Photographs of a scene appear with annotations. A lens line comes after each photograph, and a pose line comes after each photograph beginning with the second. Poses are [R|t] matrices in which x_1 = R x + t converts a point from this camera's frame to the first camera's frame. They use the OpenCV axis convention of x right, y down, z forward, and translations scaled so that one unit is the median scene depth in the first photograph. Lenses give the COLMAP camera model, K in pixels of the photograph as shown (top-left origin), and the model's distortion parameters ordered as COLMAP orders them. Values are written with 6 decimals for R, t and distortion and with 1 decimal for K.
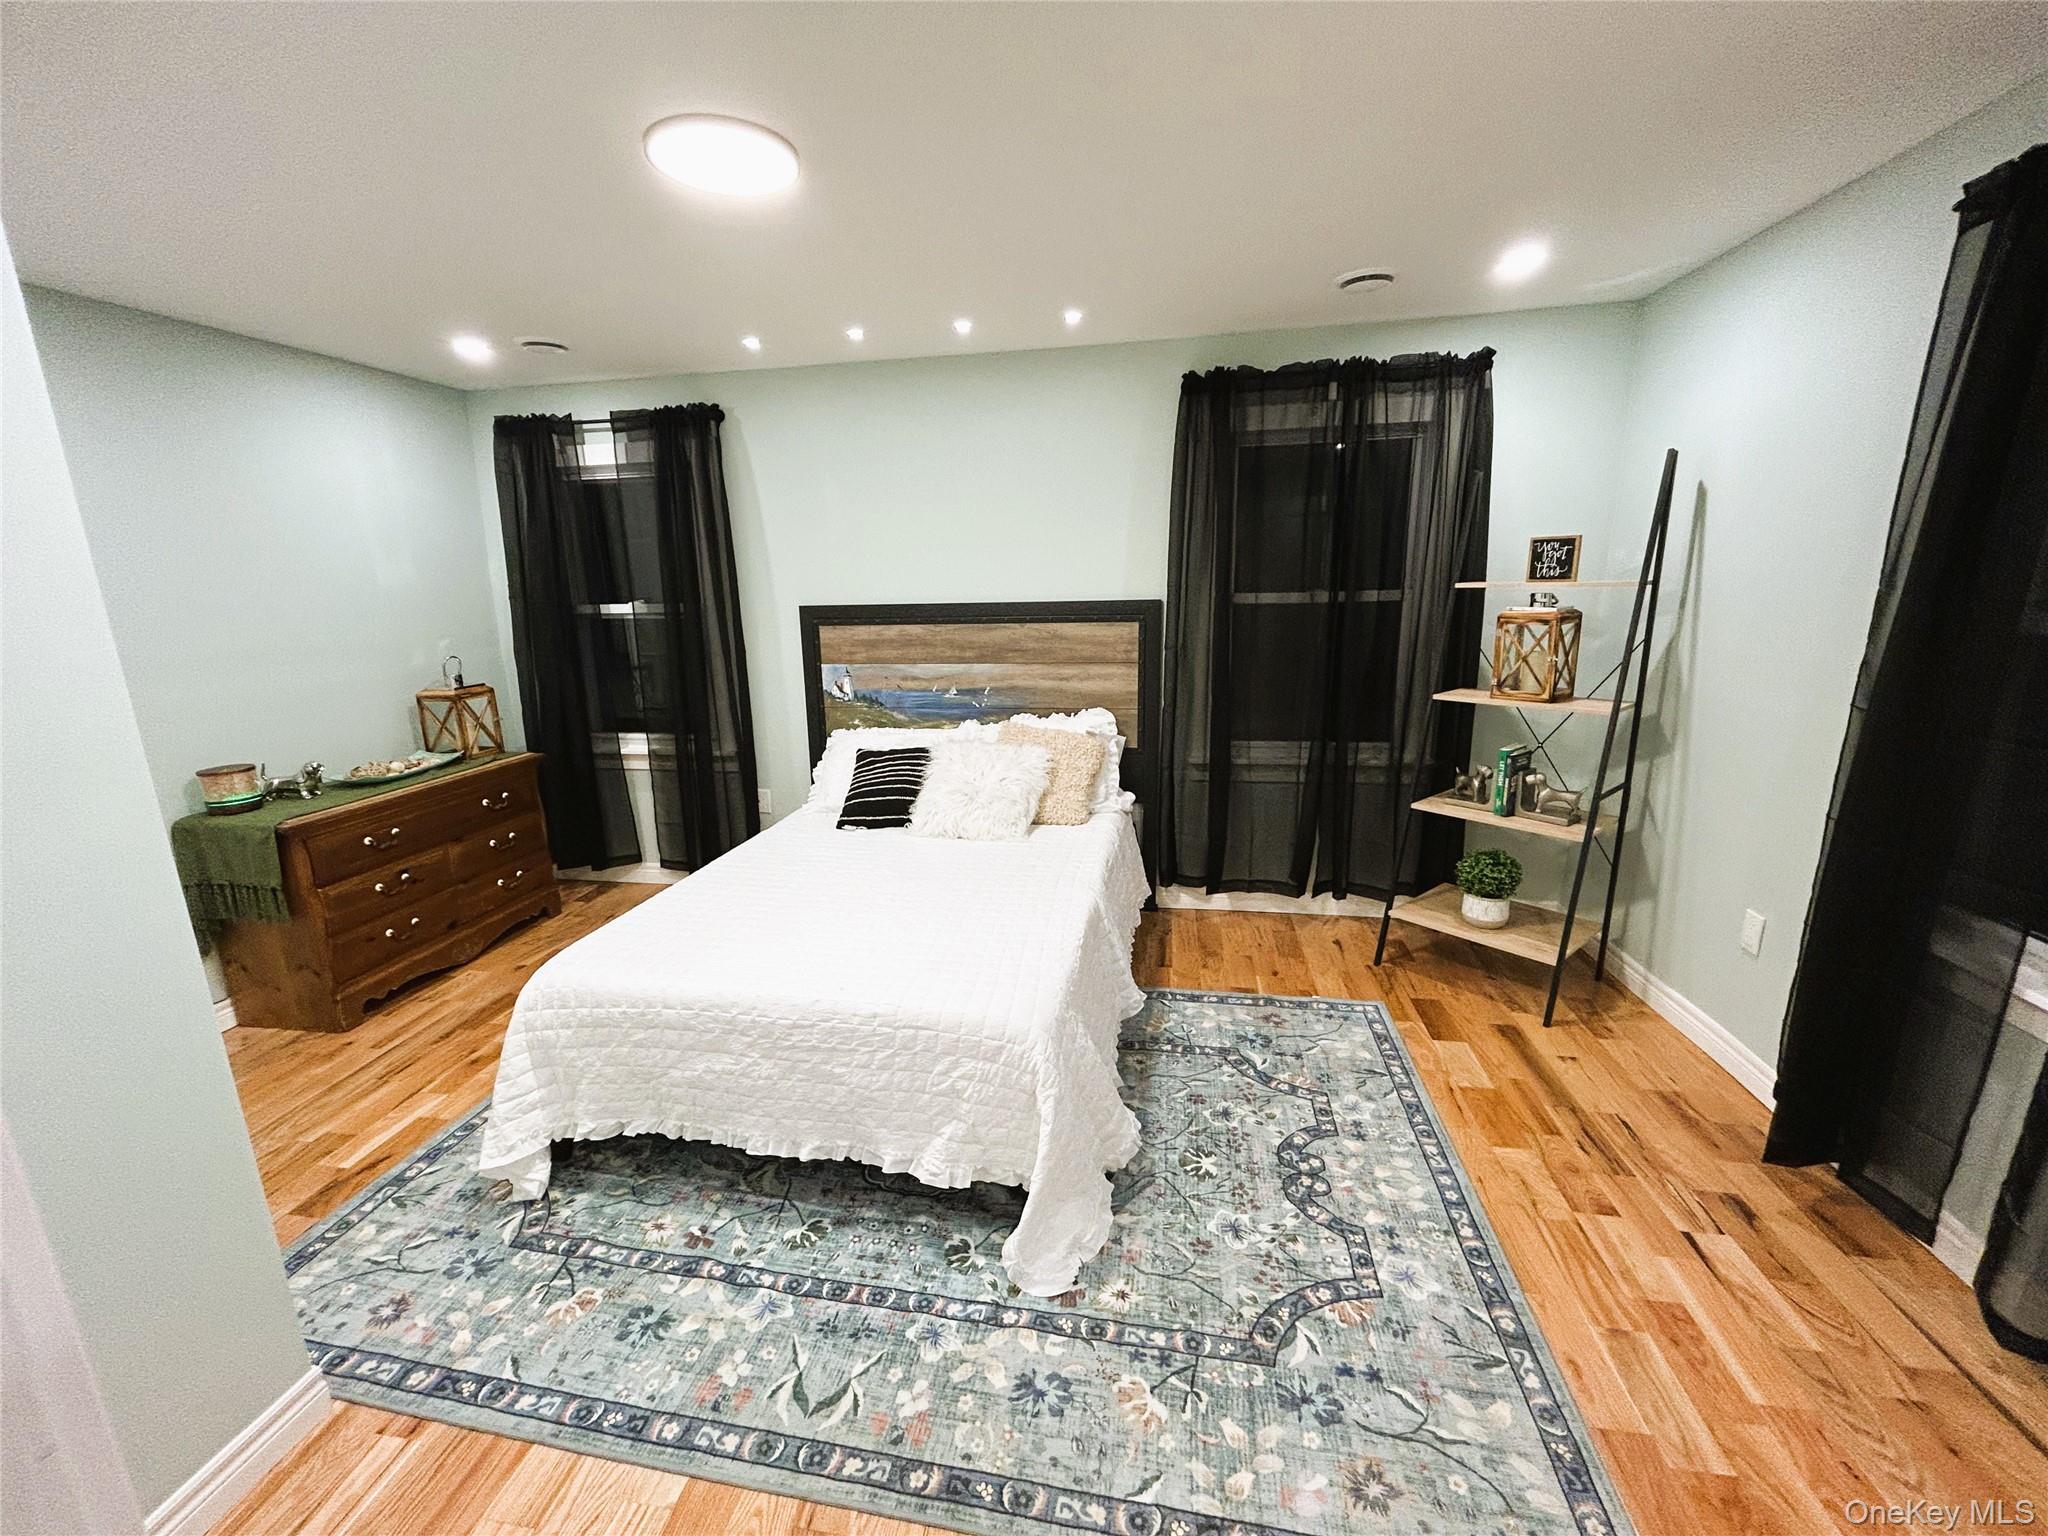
lens RADIAL K [[820.0, 0, 1019.6], [0, 820.0, 766.3], [0, 0, 1]] dist [0.000747, -0.000821]
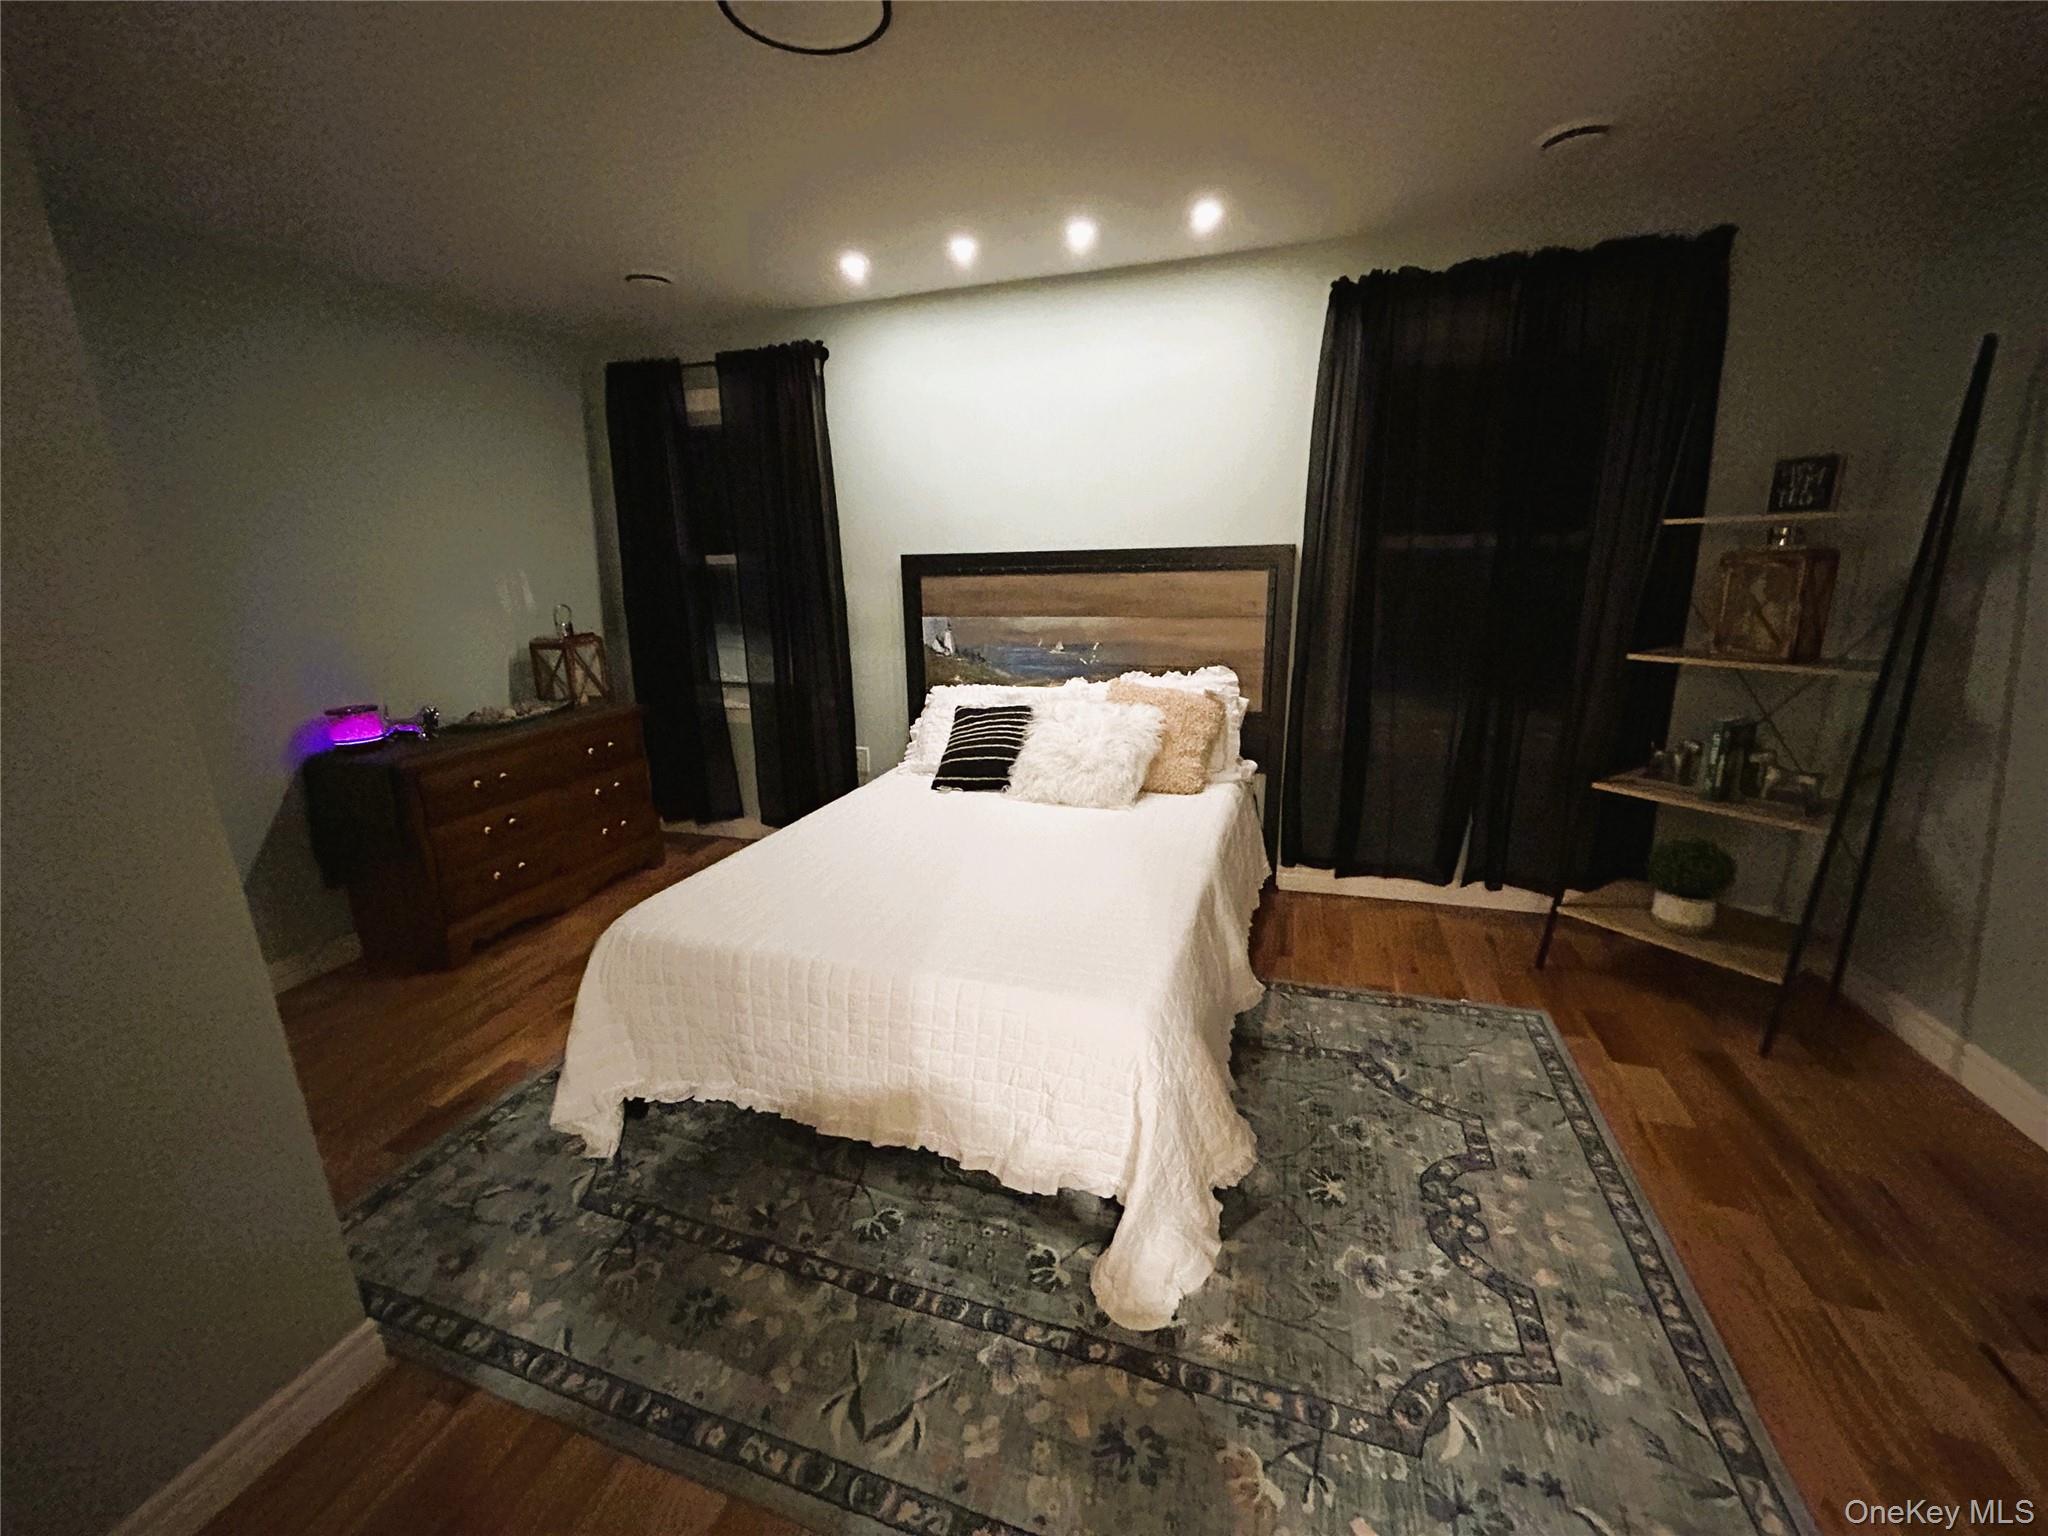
lens RADIAL K [[820.0, 0, 1019.6], [0, 820.0, 766.3], [0, 0, 1]] dist [0.000747, -0.000821]
pose [[0.990757, 0.031184, -0.132016, 0.002049], [-0.026697, 0.999009, 0.035622, 0.021802], [0.132996, -0.031768, 0.990607, 0.125098]]
